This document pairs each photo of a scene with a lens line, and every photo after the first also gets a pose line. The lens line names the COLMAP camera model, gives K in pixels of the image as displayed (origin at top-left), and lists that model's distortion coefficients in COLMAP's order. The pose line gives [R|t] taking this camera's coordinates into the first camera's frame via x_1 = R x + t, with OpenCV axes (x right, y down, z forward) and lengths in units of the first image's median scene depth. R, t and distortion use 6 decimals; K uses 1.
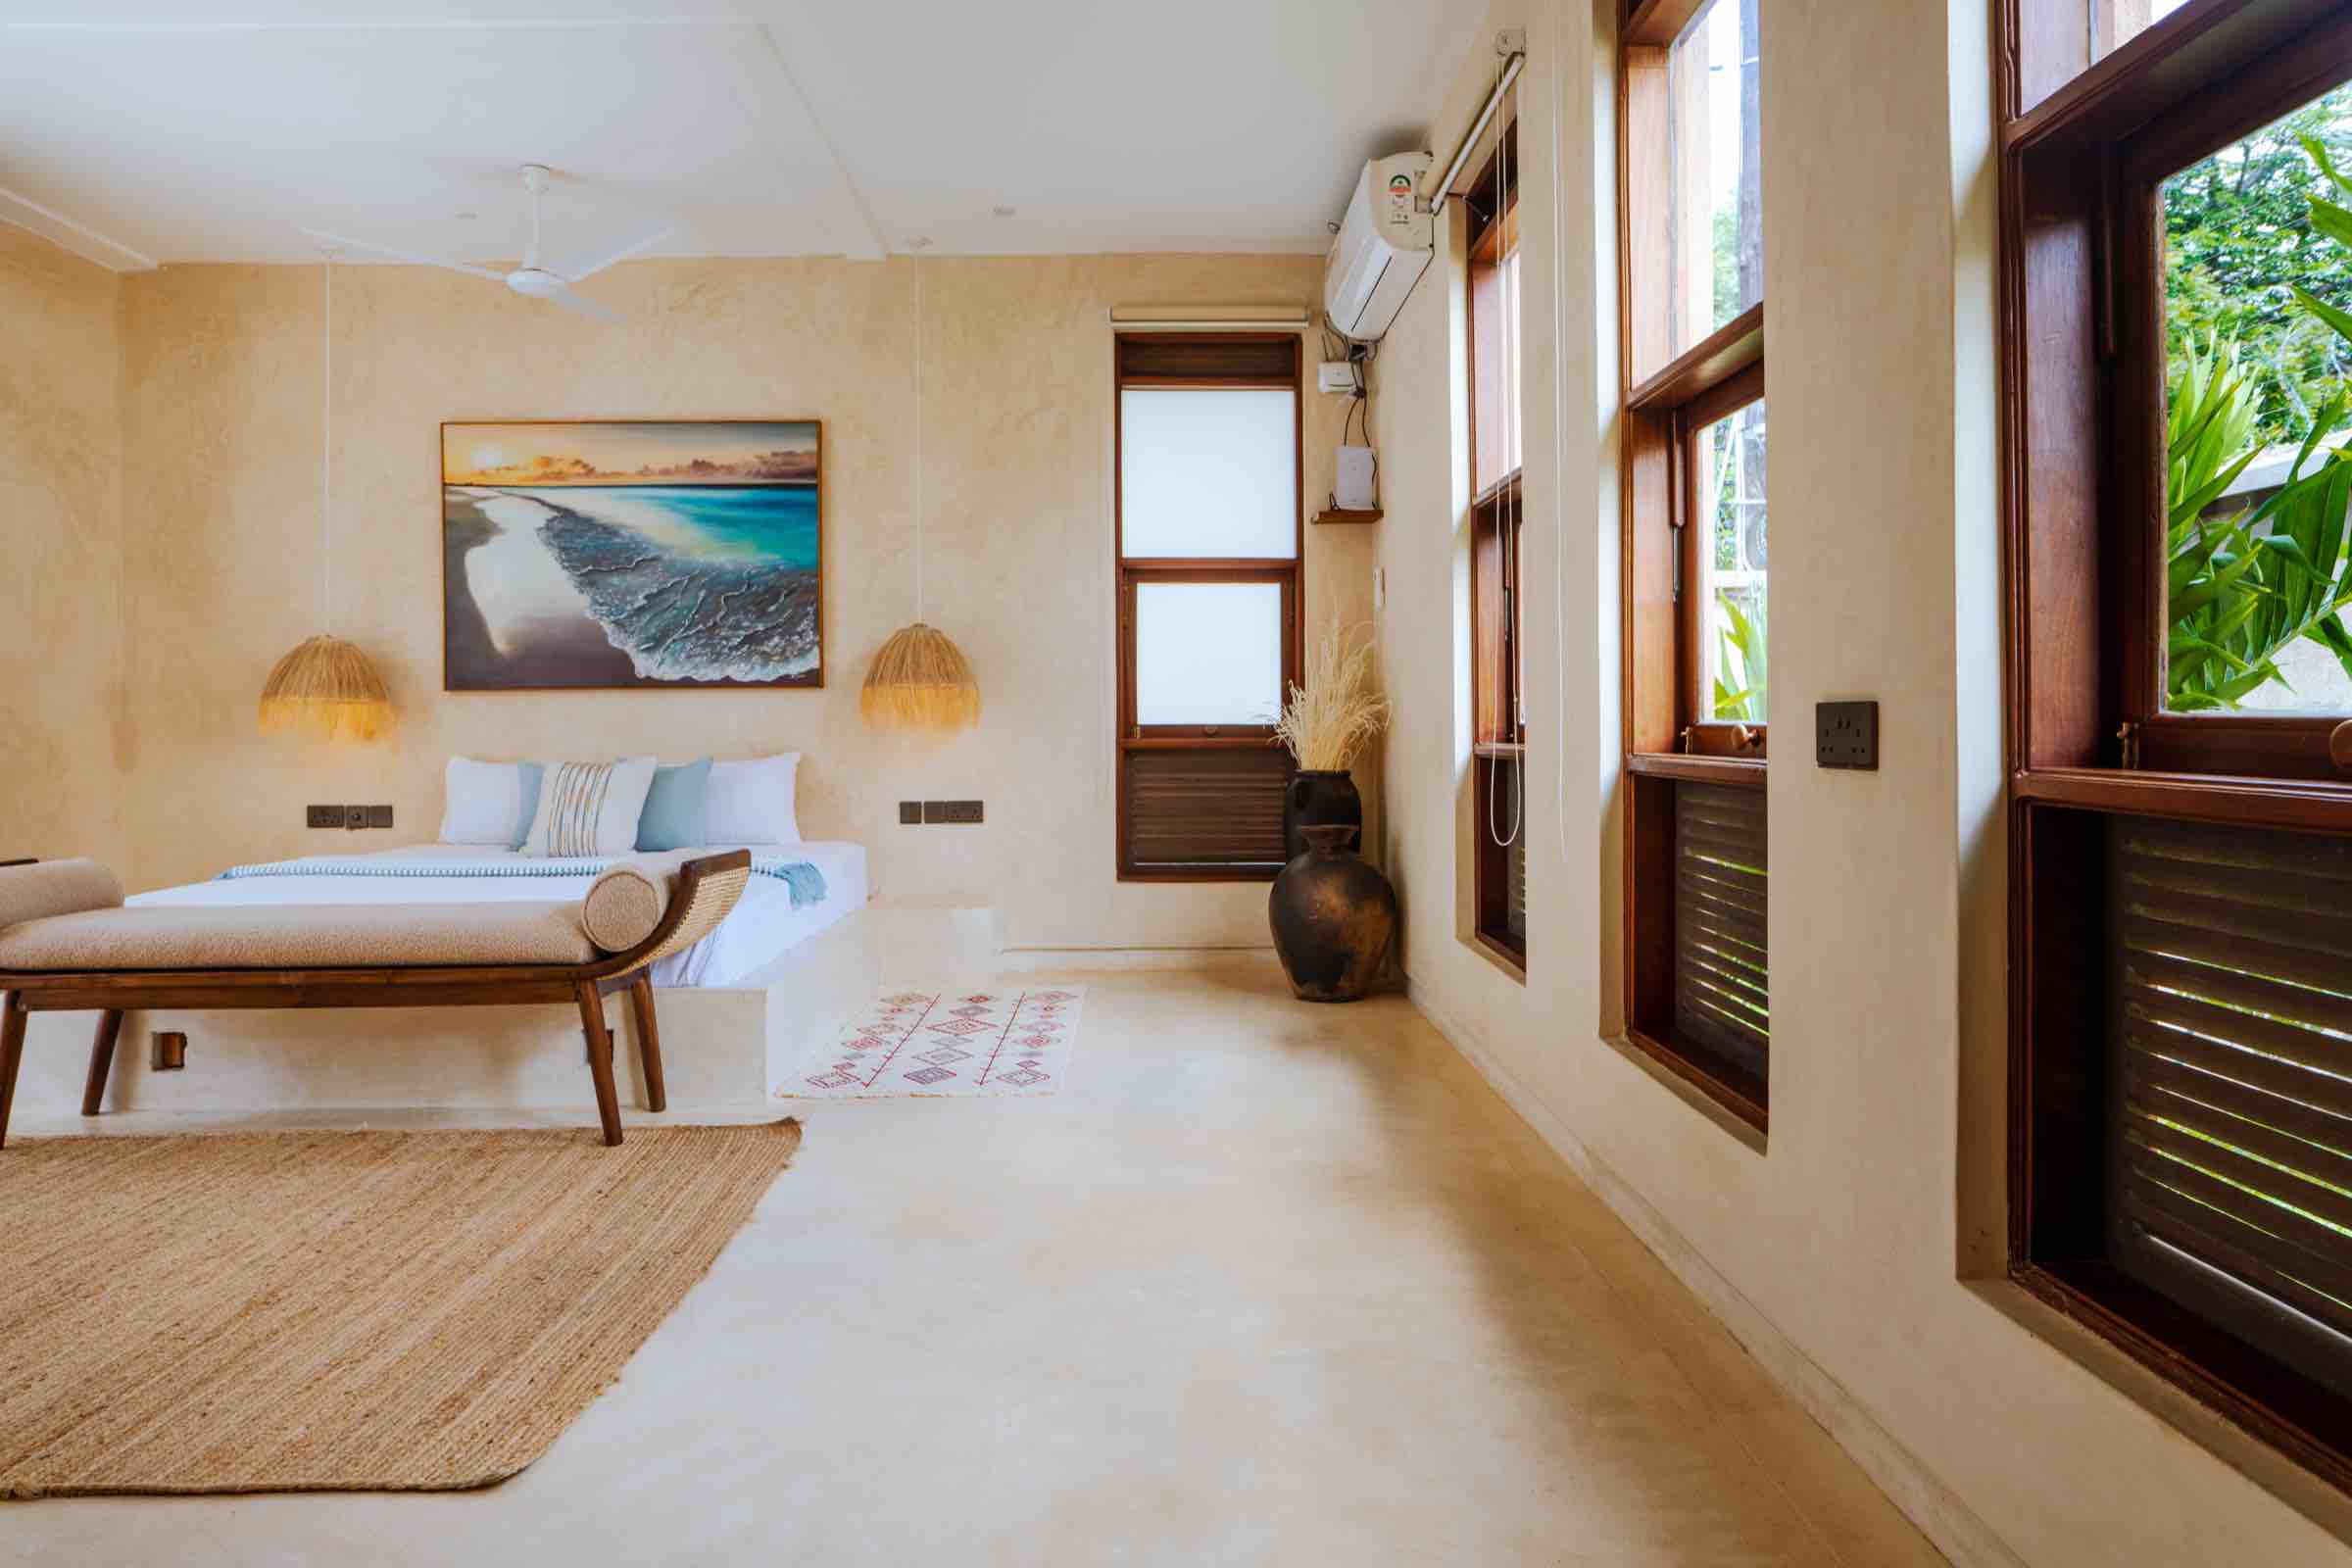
lens RADIAL K [[1388.6, 0, 1188.0], [0, 1388.6, 730.2], [0, 0, 1]] dist [-0.018959, -0.002843]
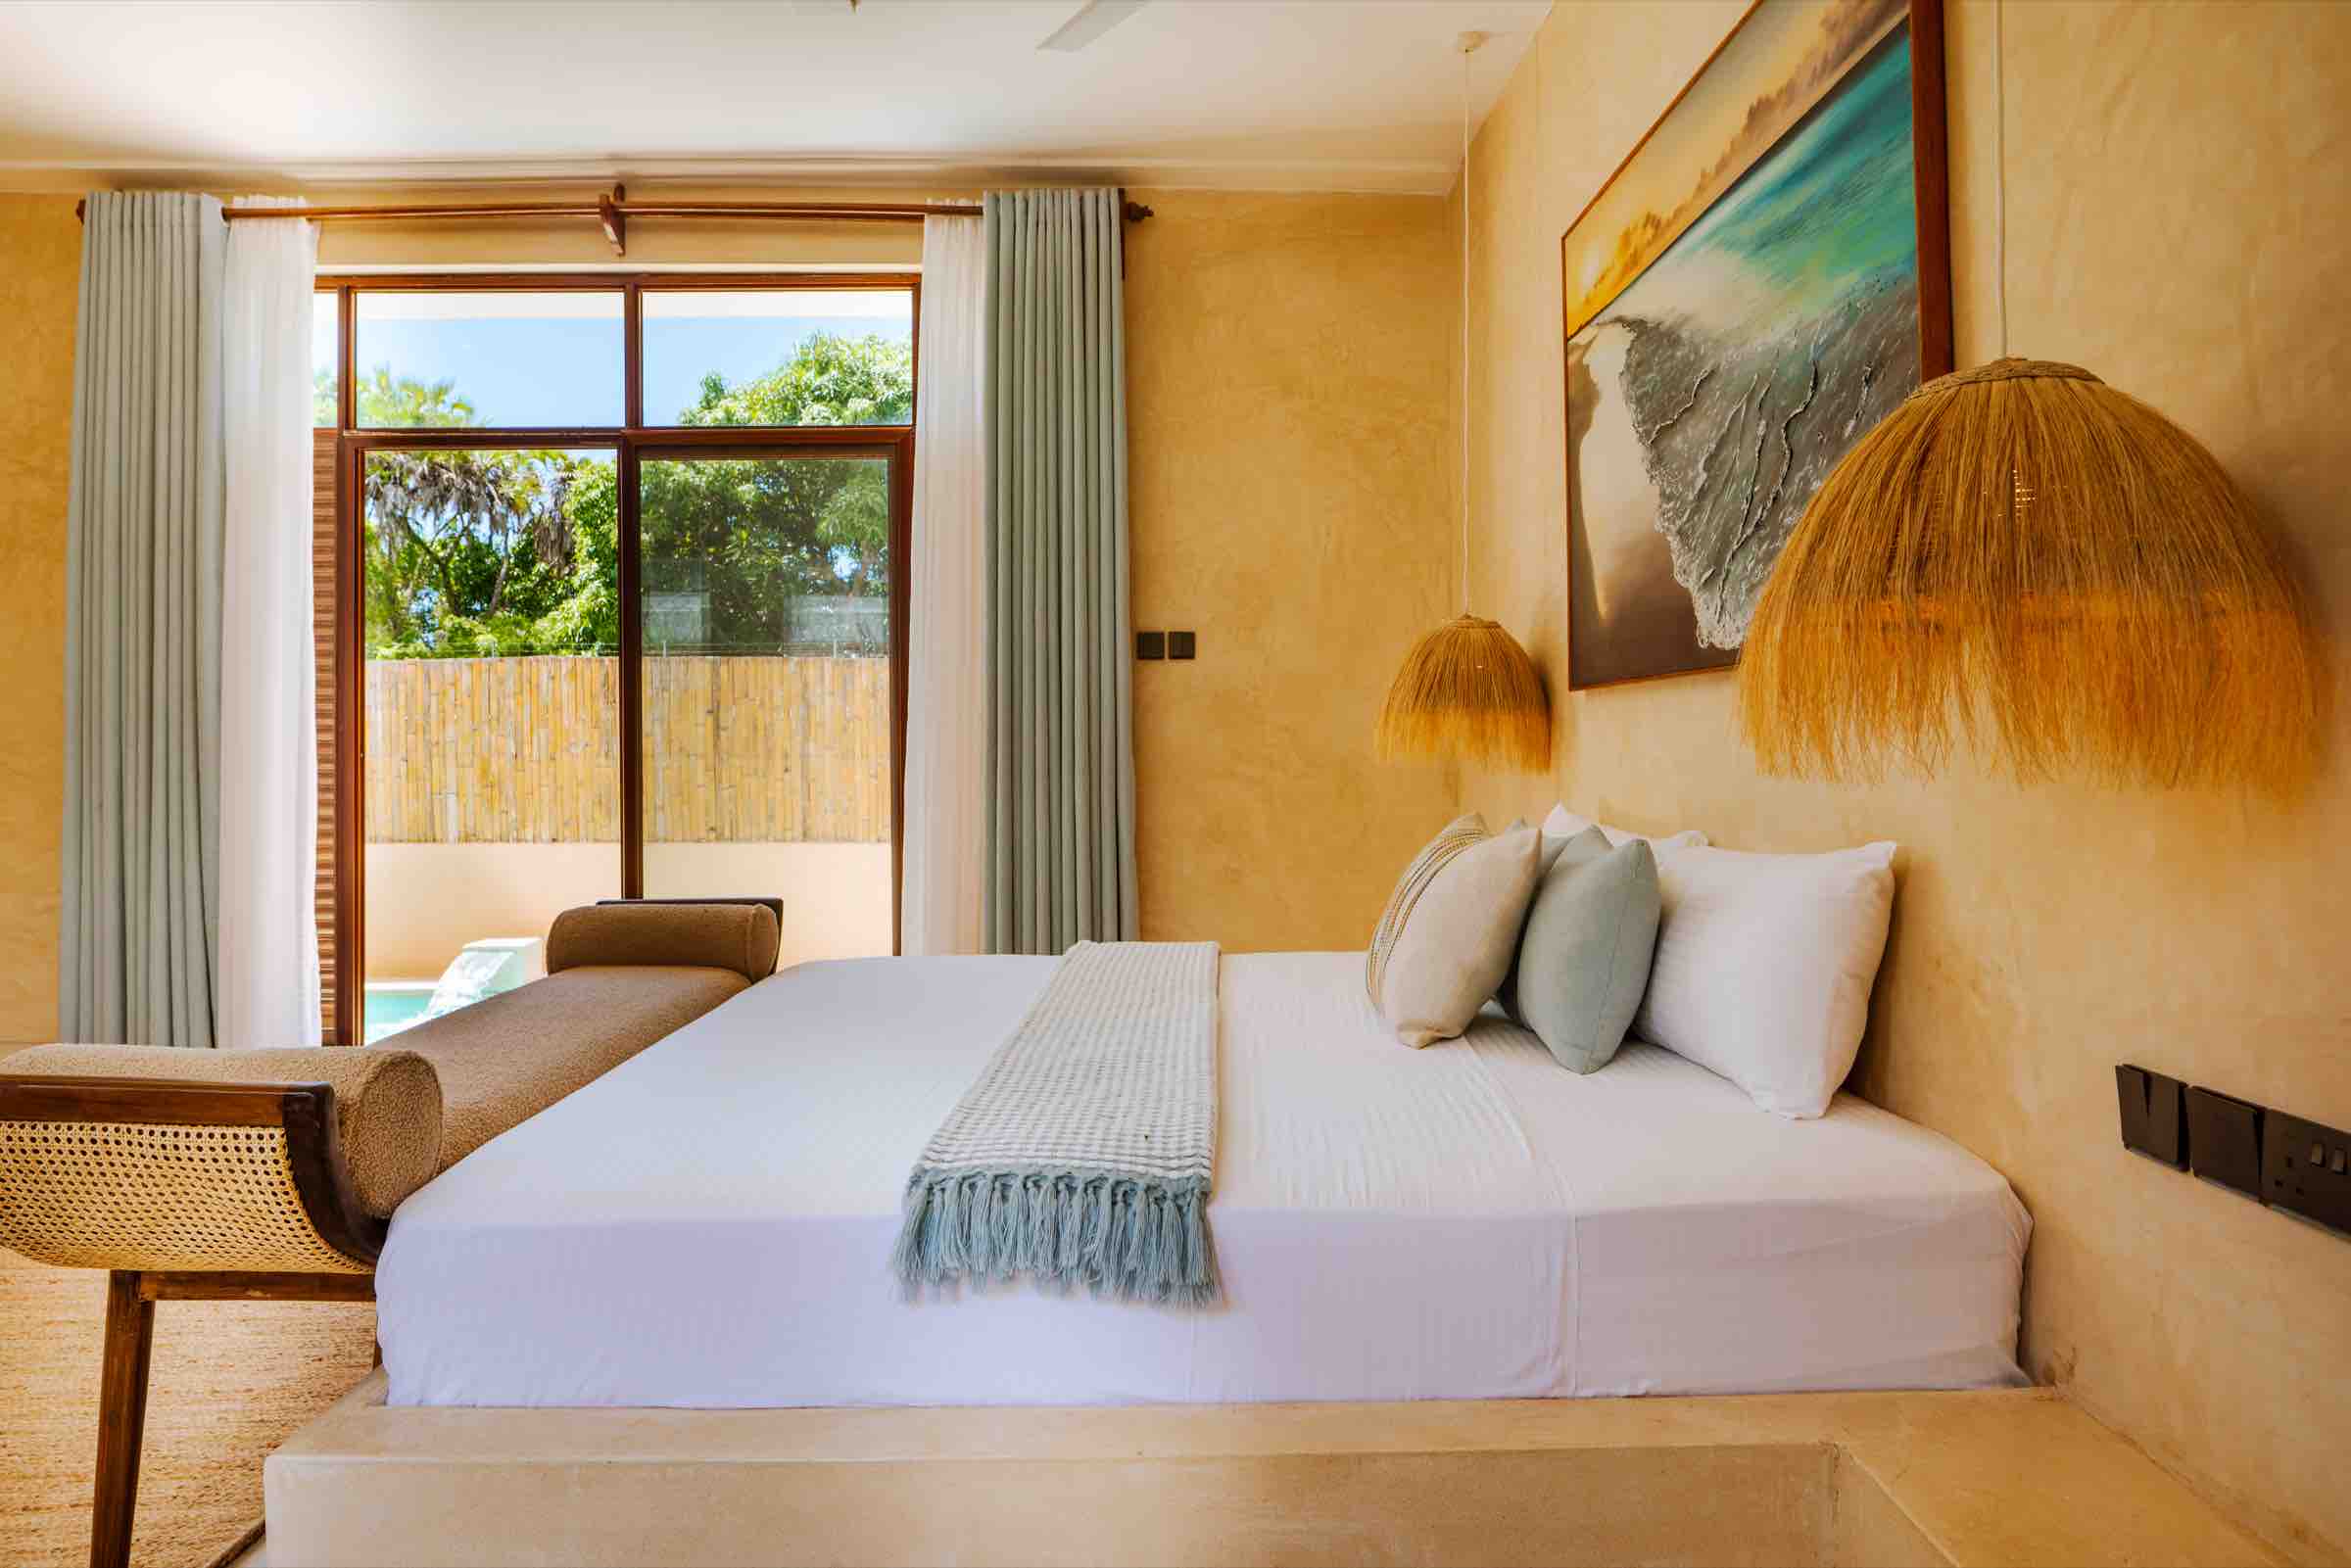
lens RADIAL K [[1387.9, 0, 1177.5], [0, 1387.9, 723.2], [0, 0, 1]] dist [-0.018959, -0.002843]
pose [[-0.001101, -0.007876, -0.999968, 0.049881], [-0.000477, 0.999969, -0.007876, -0.009951], [0.999999, 0.000468, -0.001105, 0.832684]]
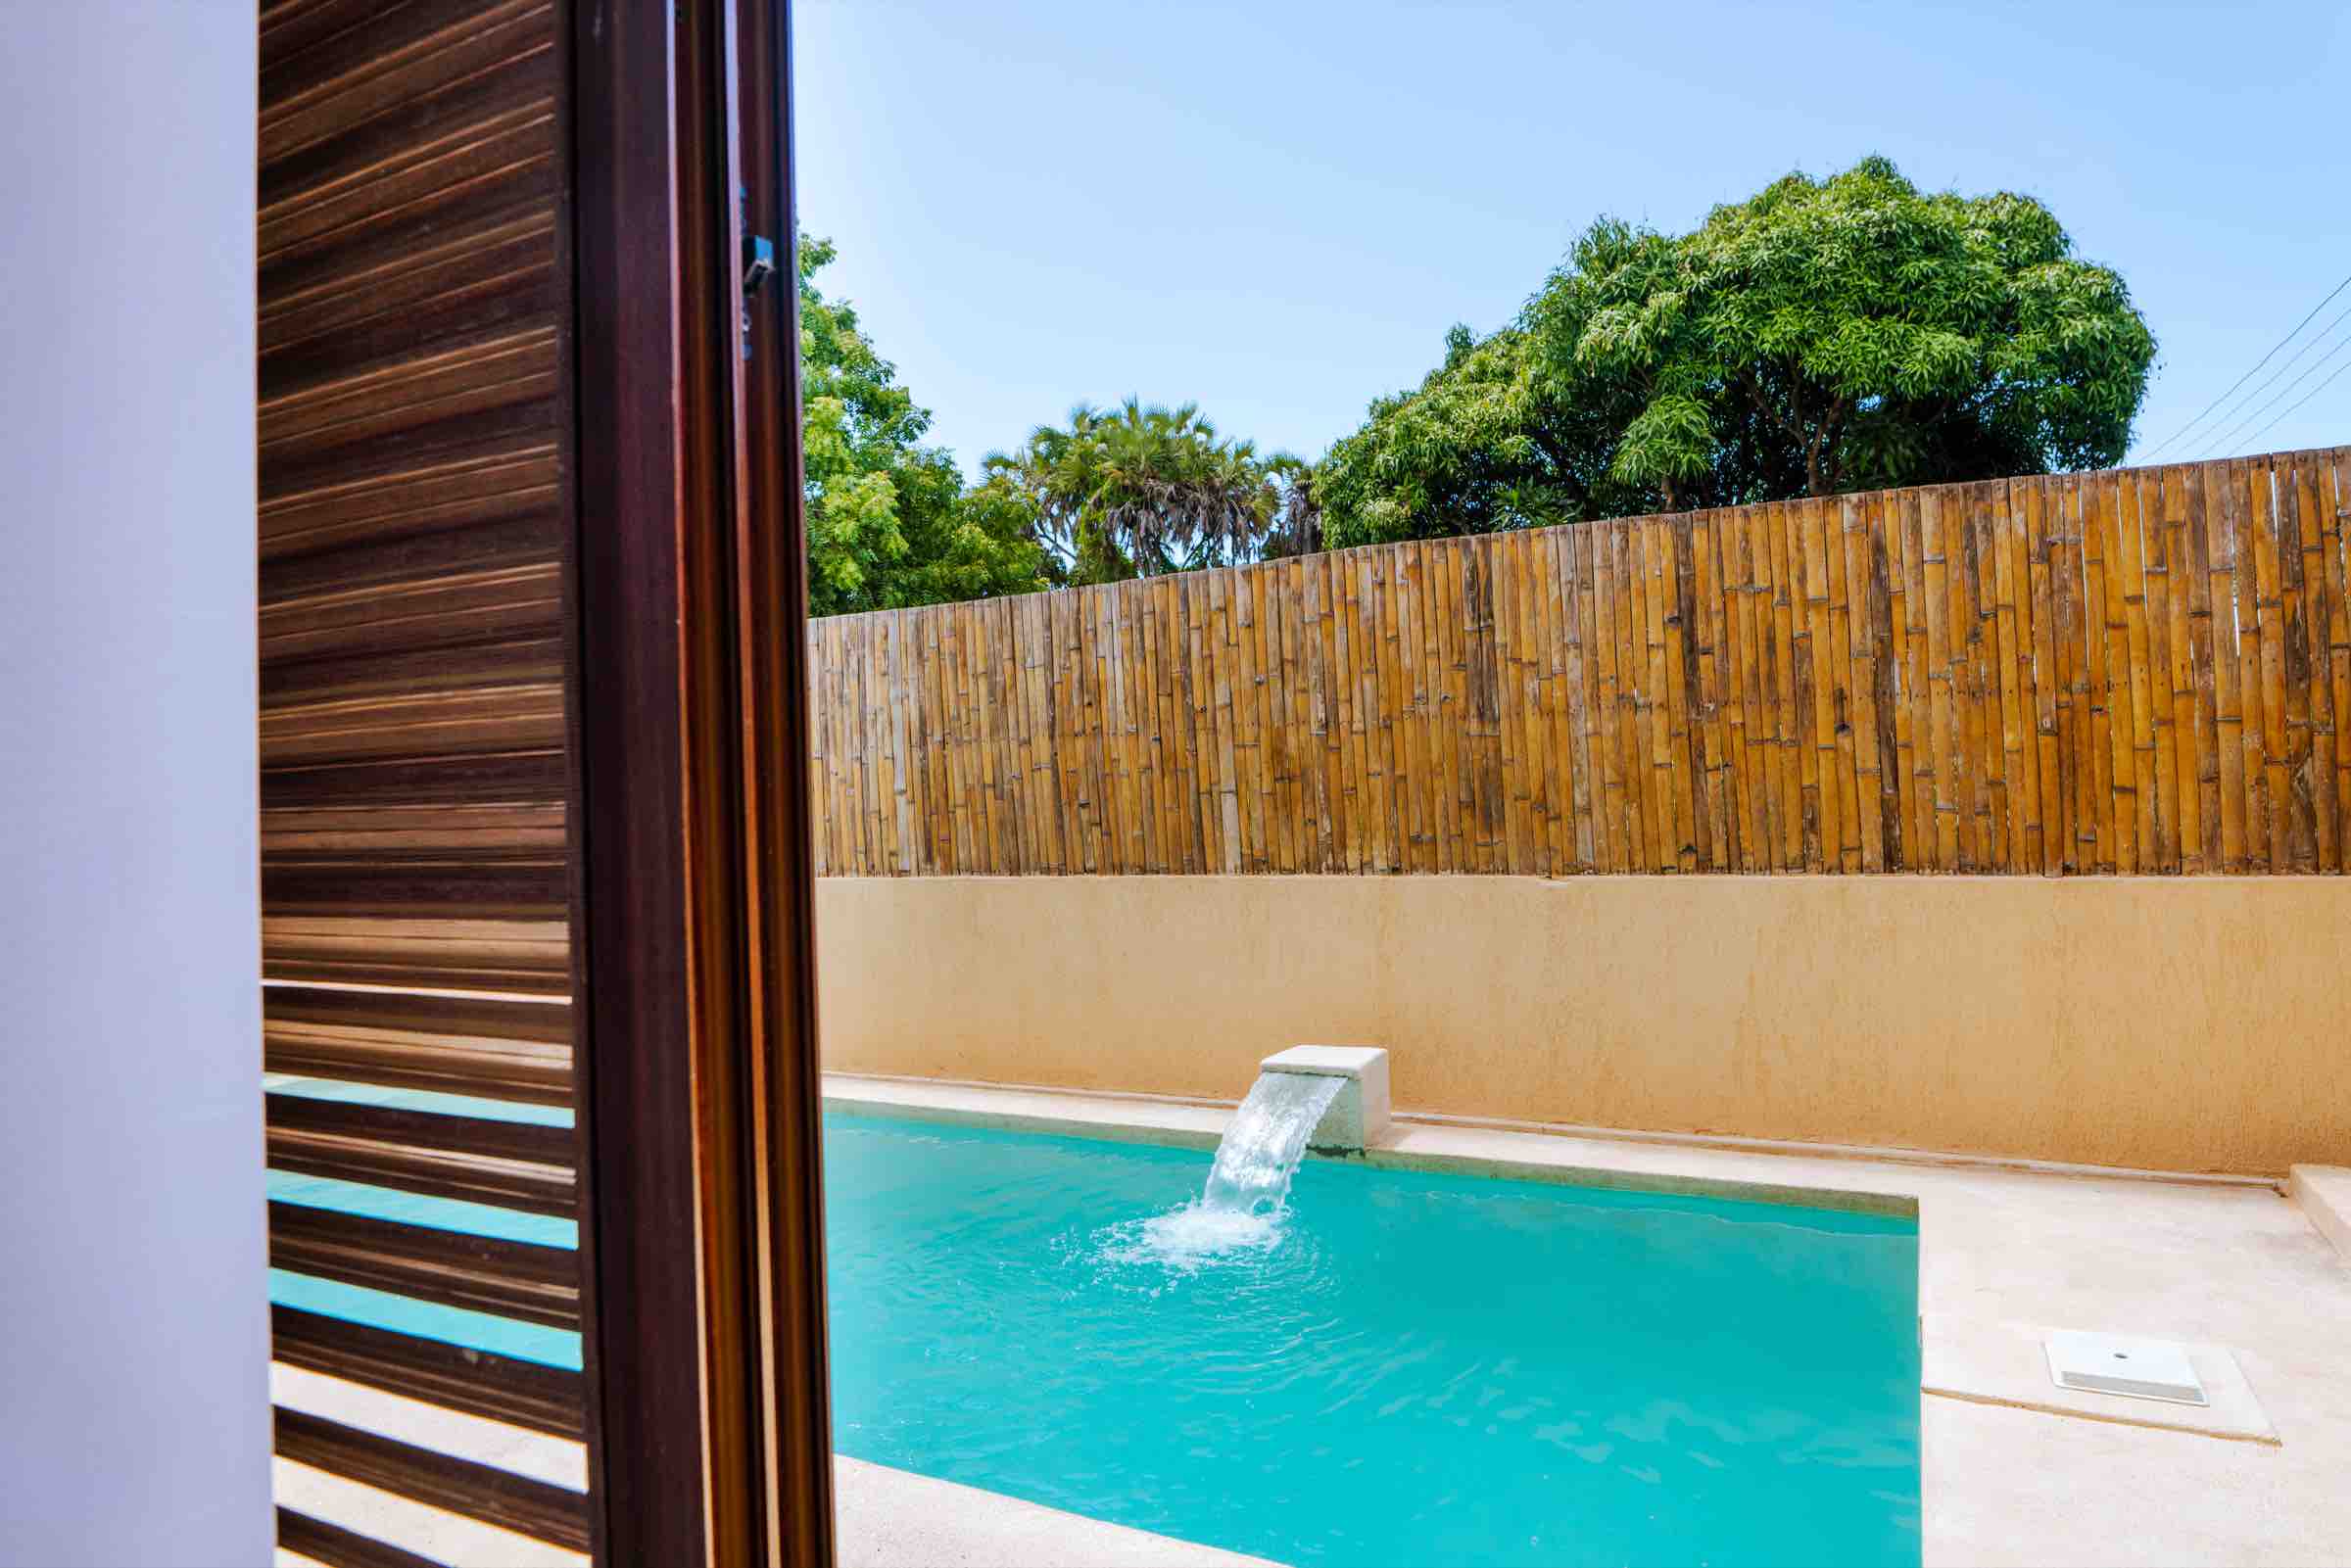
lens RADIAL K [[1387.9, 0, 1181.0], [0, 1387.9, 729.5], [0, 0, 1]] dist [-0.018959, -0.002843]
pose [[-0.480912, -0.007349, -0.876738, -0.708283], [0.035349, 0.998989, -0.027764, 0.043104], [0.876056, -0.044344, -0.480166, 0.414940]]
